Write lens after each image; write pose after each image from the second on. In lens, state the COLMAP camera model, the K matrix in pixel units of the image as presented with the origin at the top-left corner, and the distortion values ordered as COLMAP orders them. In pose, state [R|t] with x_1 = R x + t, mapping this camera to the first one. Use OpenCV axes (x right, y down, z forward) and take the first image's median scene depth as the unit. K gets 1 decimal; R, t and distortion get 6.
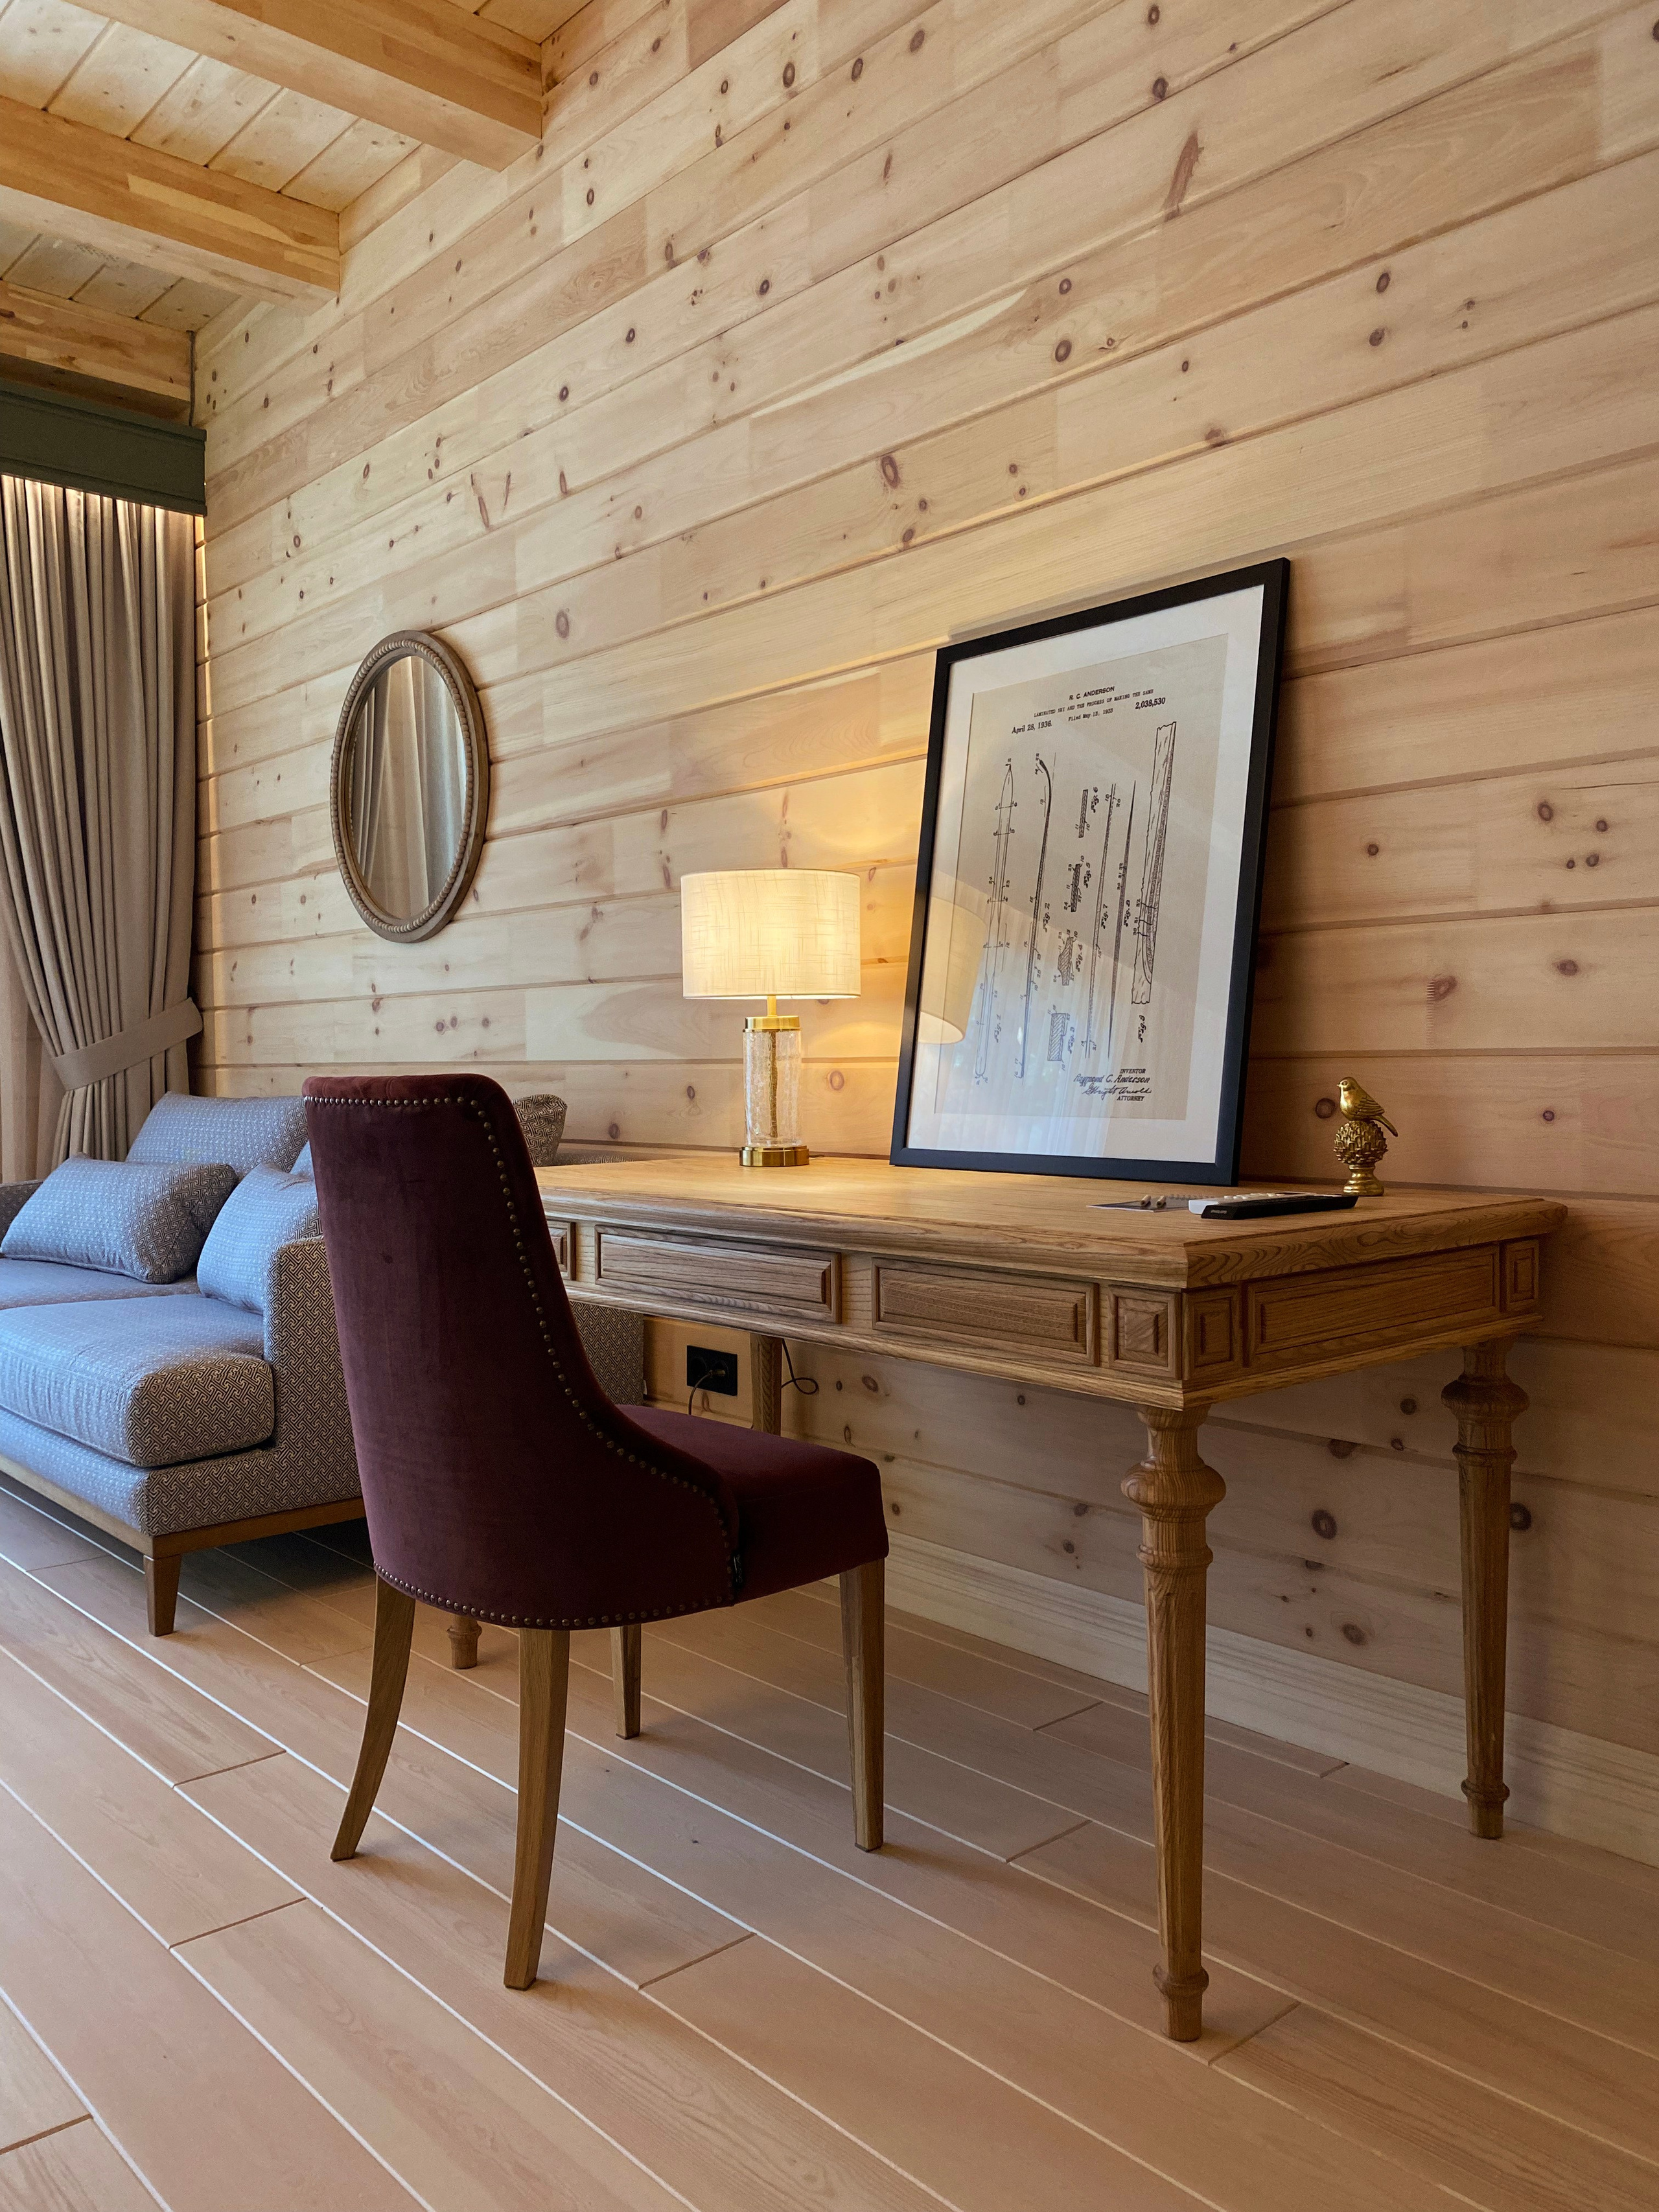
lens RADIAL K [[1689.6, 0, 829.8], [0, 1689.6, 1150.9], [0, 0, 1]] dist [0.001918, 0.005805]
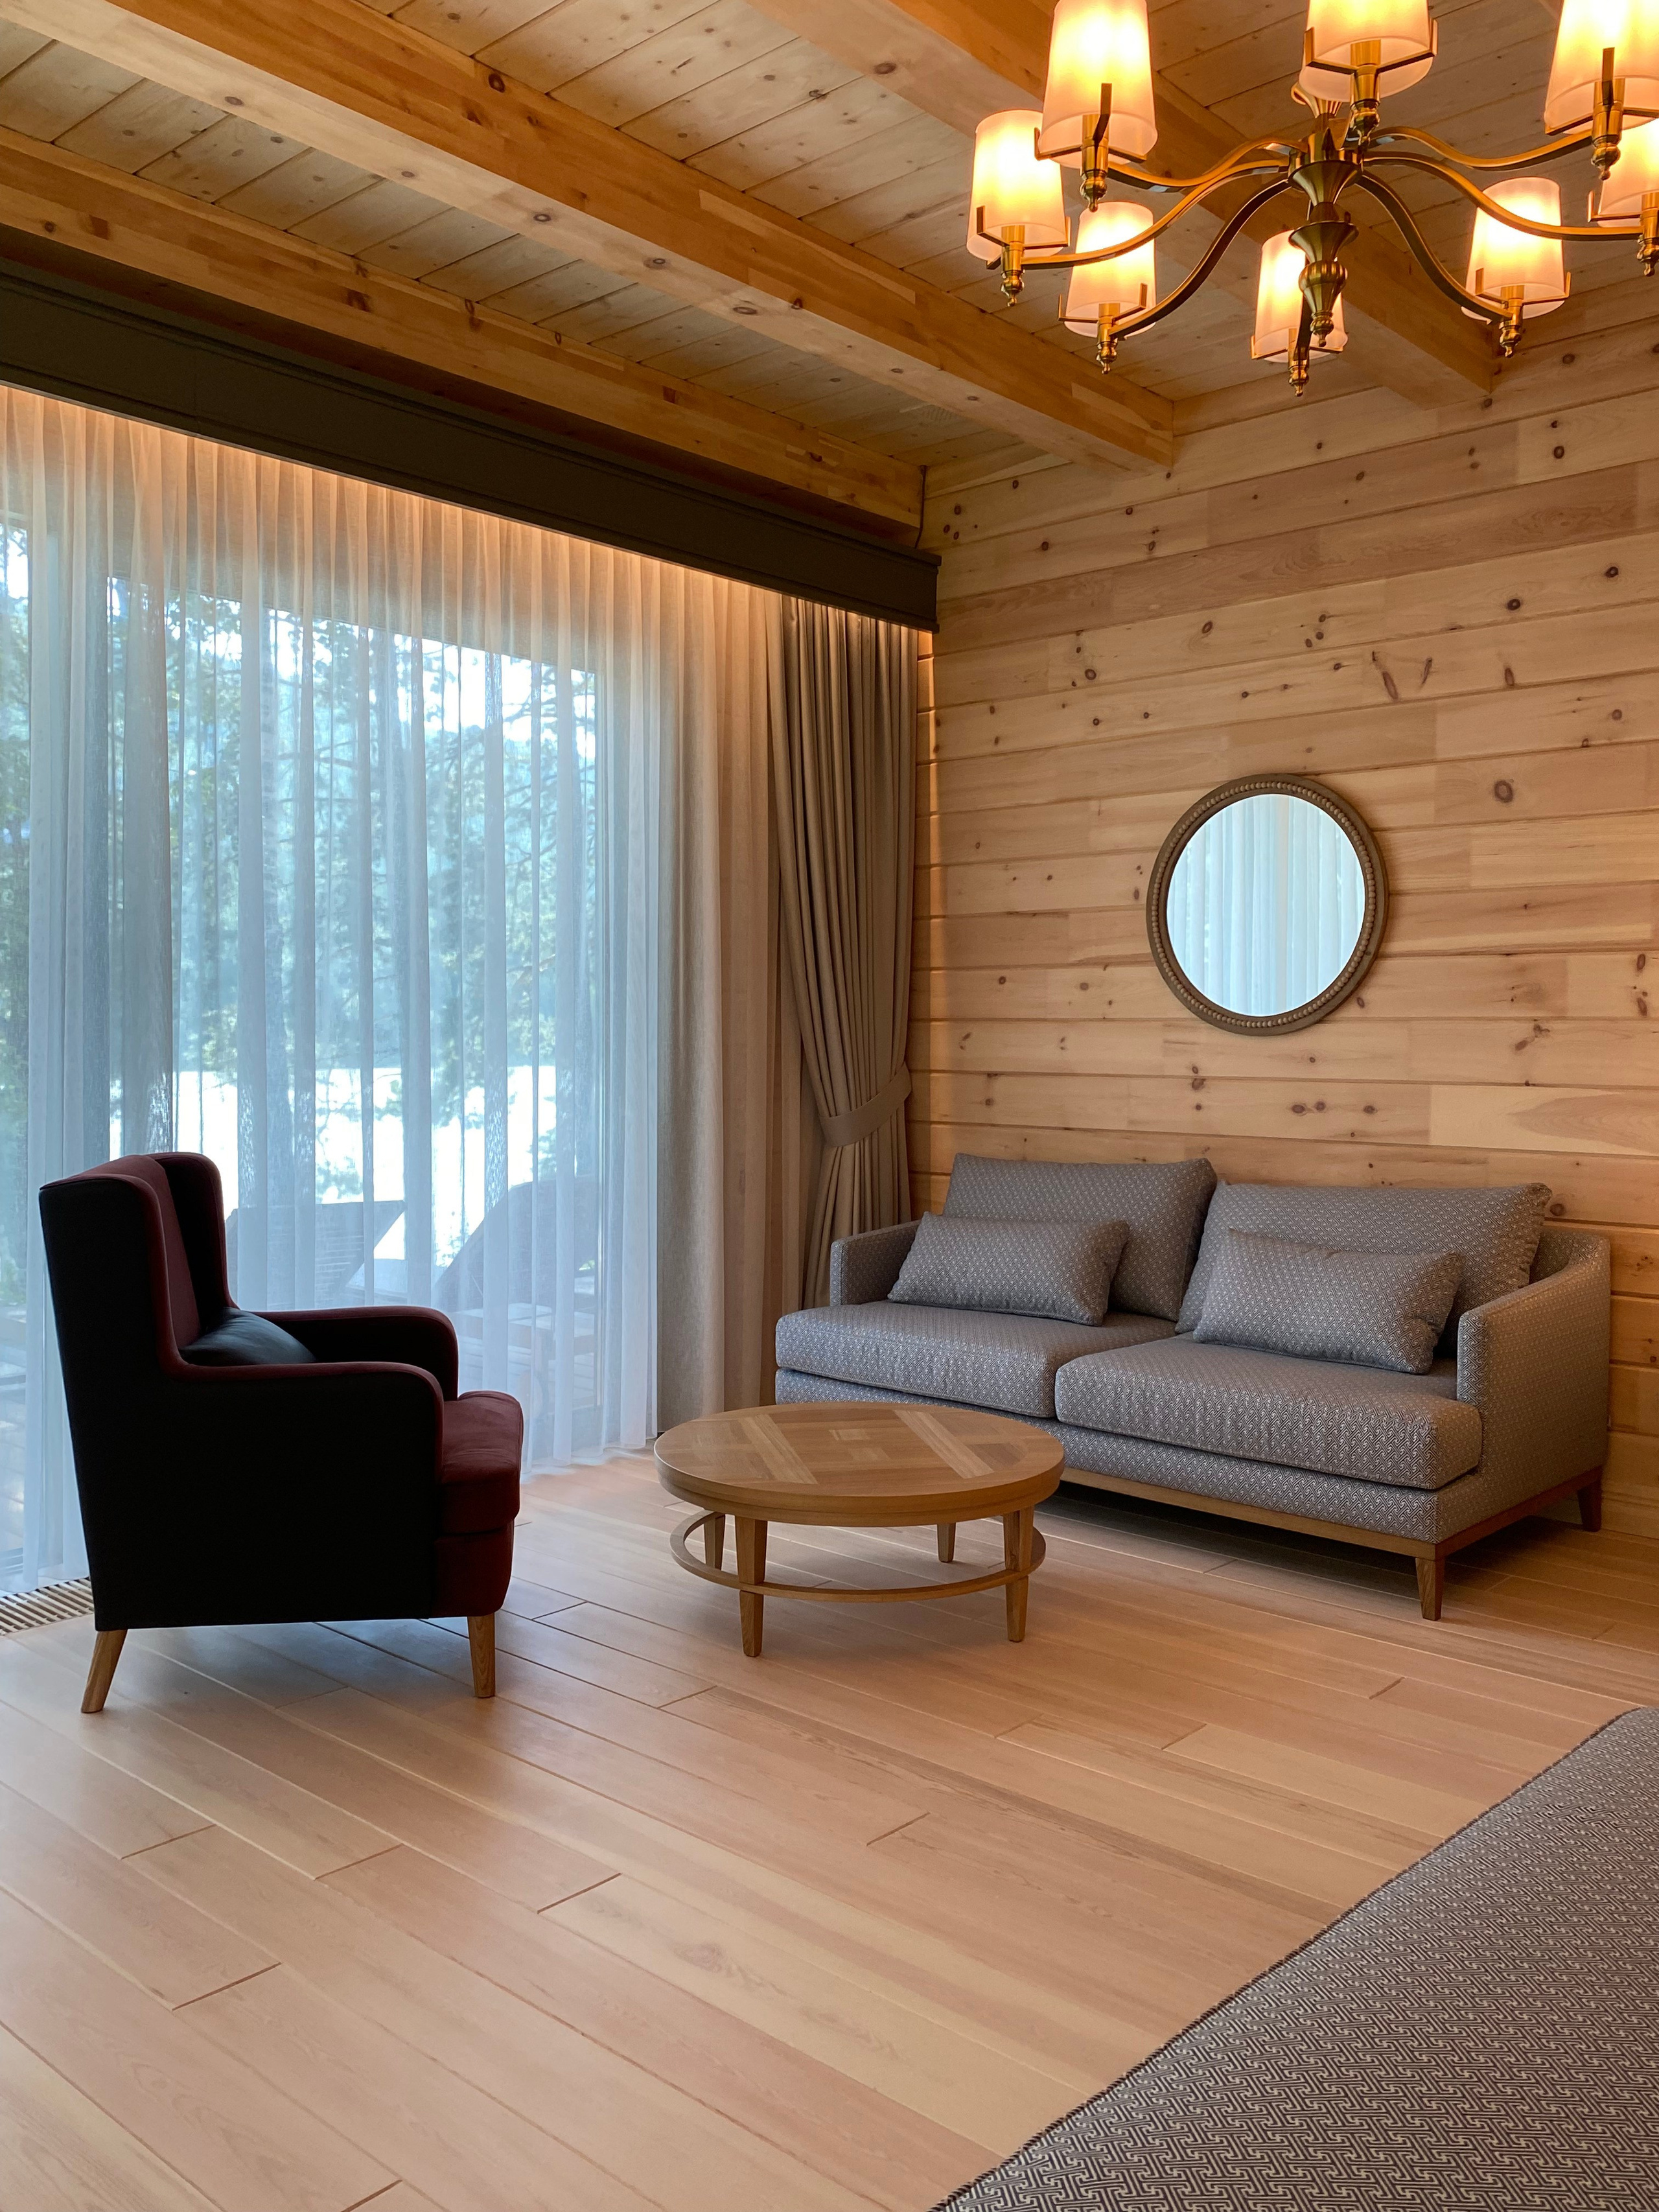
lens RADIAL K [[1827.0, 0, 829.5], [0, 1827.0, 1106.0], [0, 0, 1]] dist [0.119978, -0.245875]
pose [[0.994860, 0.007425, 0.100987, -0.697876], [-0.006146, 0.999897, -0.012972, -0.057815], [-0.101073, 0.012284, 0.994803, -0.248245]]
